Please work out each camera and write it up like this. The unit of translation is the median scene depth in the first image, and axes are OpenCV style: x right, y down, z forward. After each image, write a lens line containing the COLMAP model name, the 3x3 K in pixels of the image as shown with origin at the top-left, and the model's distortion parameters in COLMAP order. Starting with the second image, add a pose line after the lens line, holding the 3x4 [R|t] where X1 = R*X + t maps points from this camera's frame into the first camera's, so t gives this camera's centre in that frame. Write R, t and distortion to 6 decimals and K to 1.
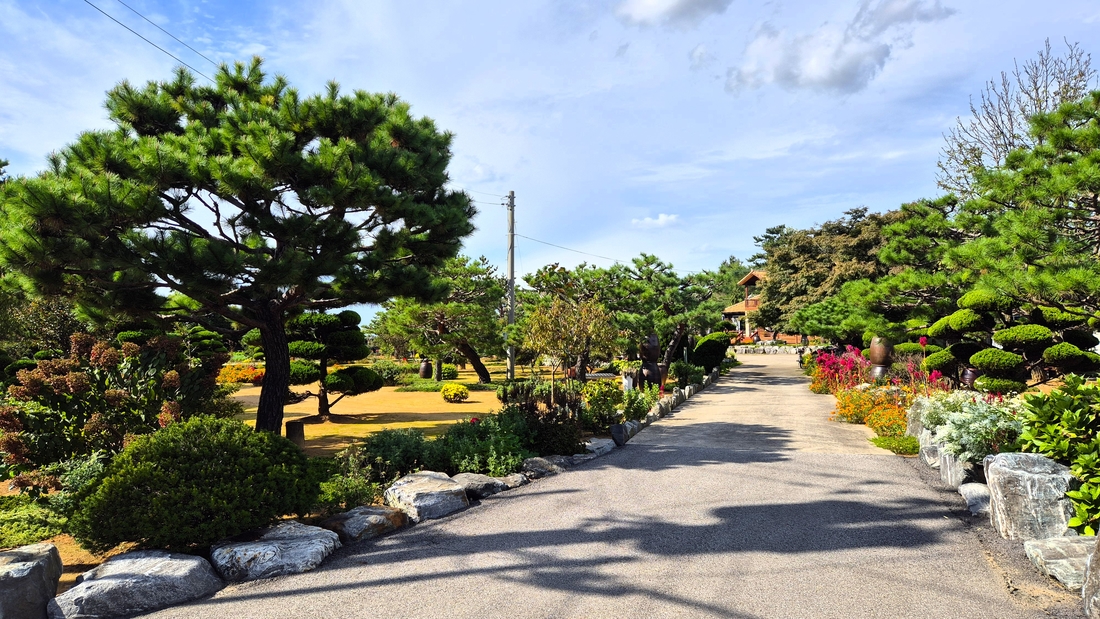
lens RADIAL K [[725.3, 0, 548.6], [0, 725.3, 311.9], [0, 0, 1]] dist [0.002918, 0.000142]
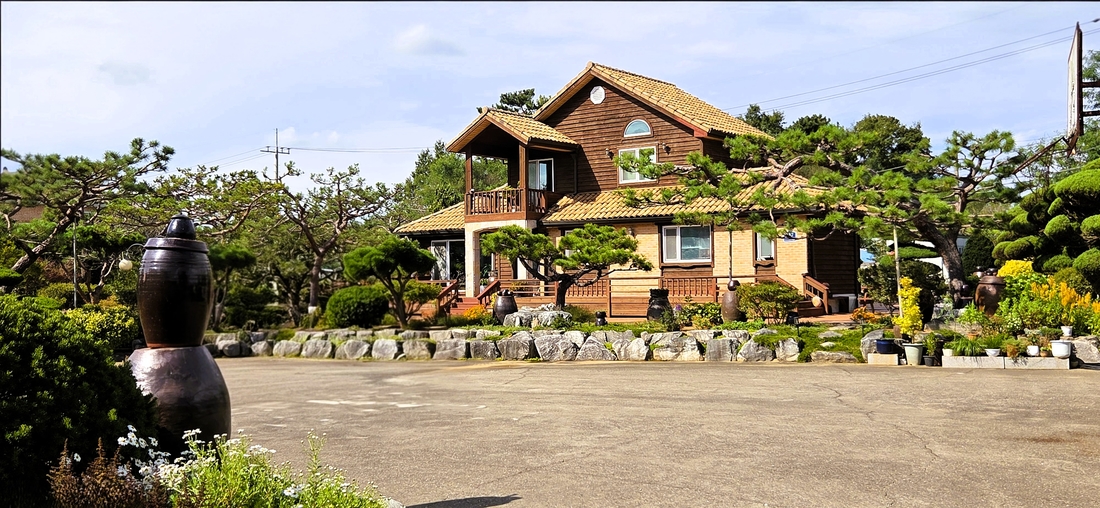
lens RADIAL K [[1399.0, 0, 549.7], [0, 1399.0, 254.6], [0, 0, 1]] dist [-0.000278, 0.000000]
pose [[0.947110, 0.003148, 0.320894, 0.107930], [-0.004502, 0.999984, 0.003478, 0.013140], [-0.320878, -0.004738, 0.947109, 0.403283]]
